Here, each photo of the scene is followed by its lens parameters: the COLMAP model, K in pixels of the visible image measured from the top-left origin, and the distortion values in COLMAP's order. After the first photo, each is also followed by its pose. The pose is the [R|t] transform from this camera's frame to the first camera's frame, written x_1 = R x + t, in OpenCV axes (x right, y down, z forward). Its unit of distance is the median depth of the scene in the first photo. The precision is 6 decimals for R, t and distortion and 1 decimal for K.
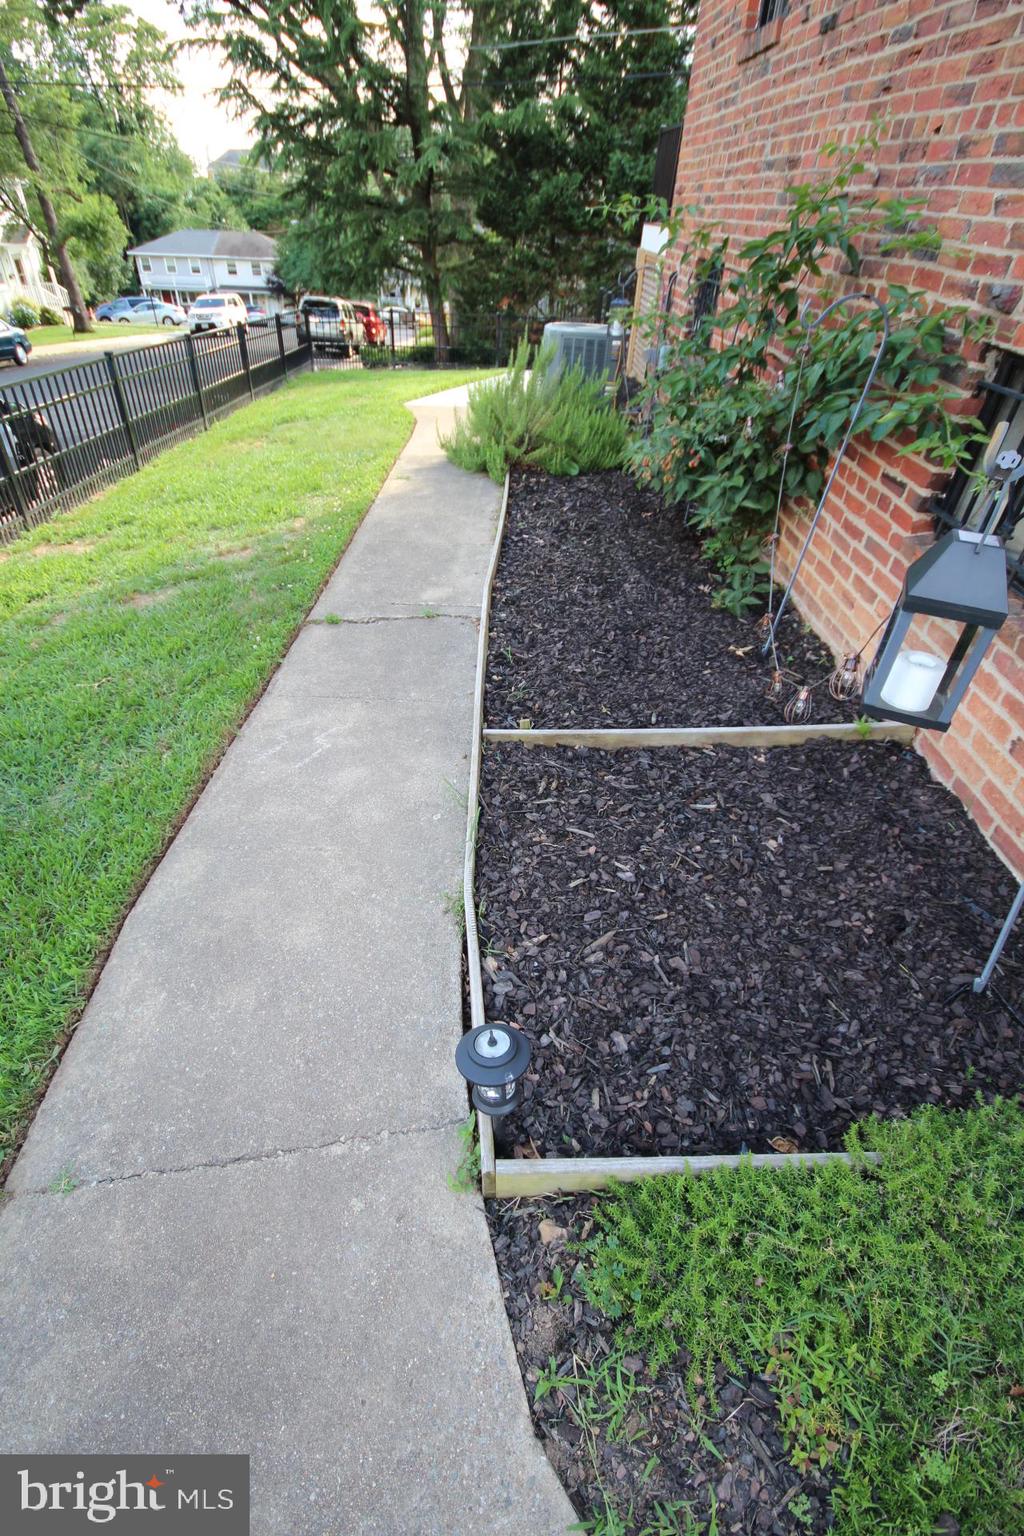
lens RADIAL K [[702.0, 0, 512.0], [0, 702.0, 768.0], [0, 0, 1]] dist [0.003420, -0.011625]
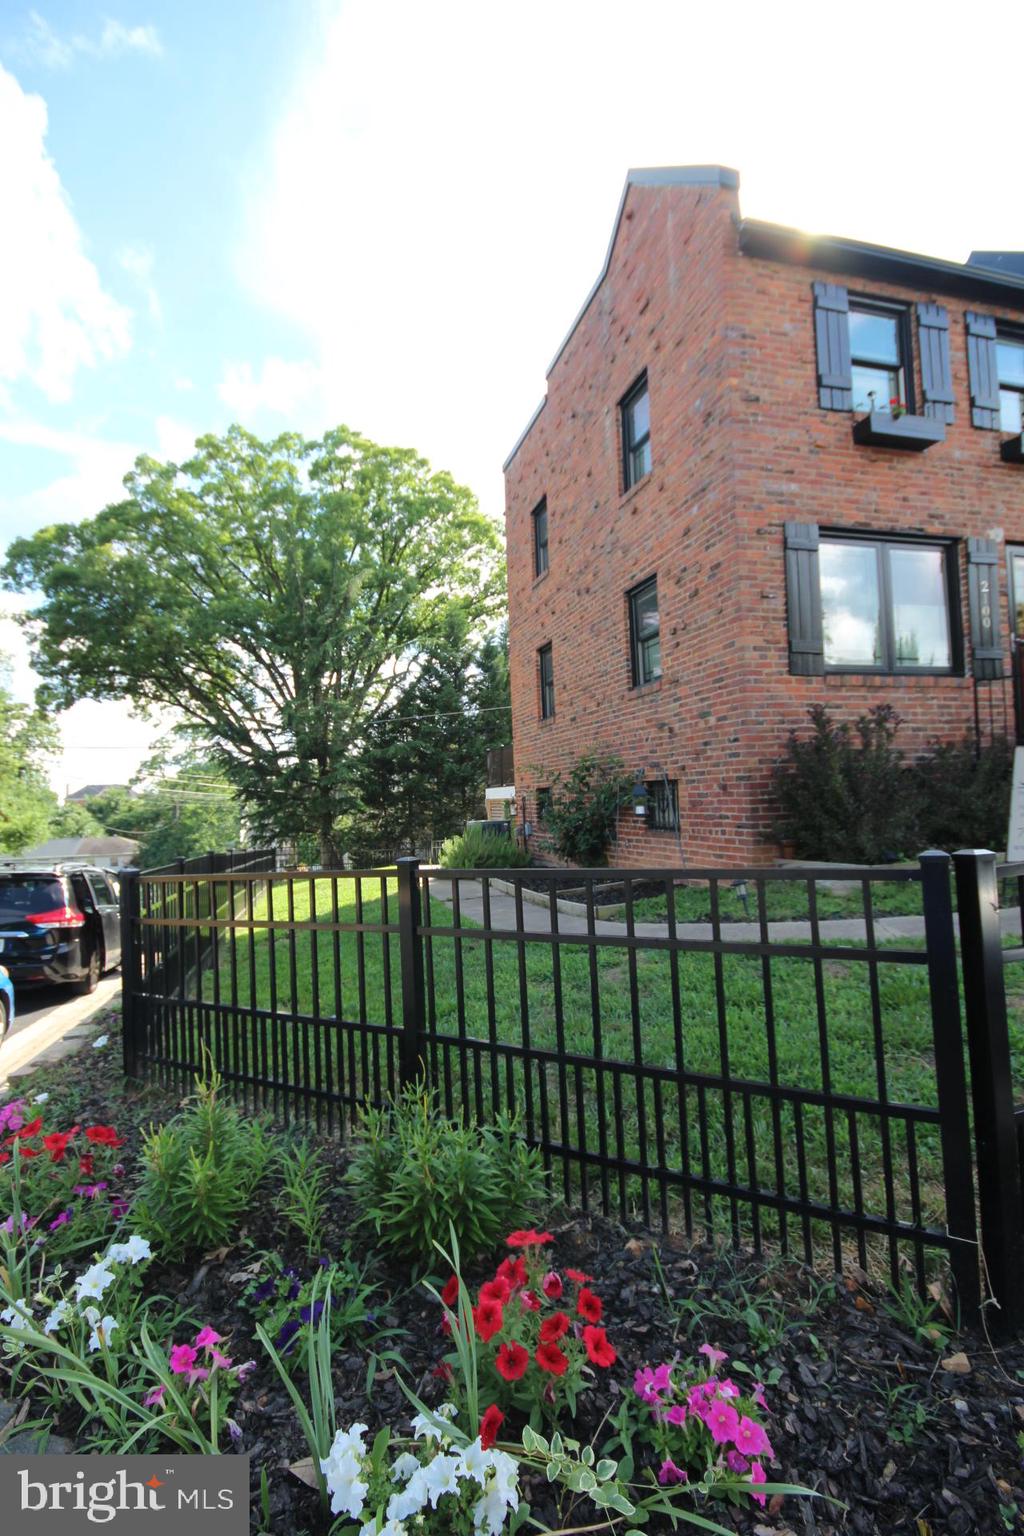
lens RADIAL K [[702.0, 0, 512.0], [0, 702.0, 768.0], [0, 0, 1]] dist [0.003420, -0.011625]
pose [[0.957926, -0.062702, 0.280083, -0.942785], [0.232457, 0.741878, -0.628953, 1.386980], [-0.168351, 0.667597, 0.725239, -1.497932]]
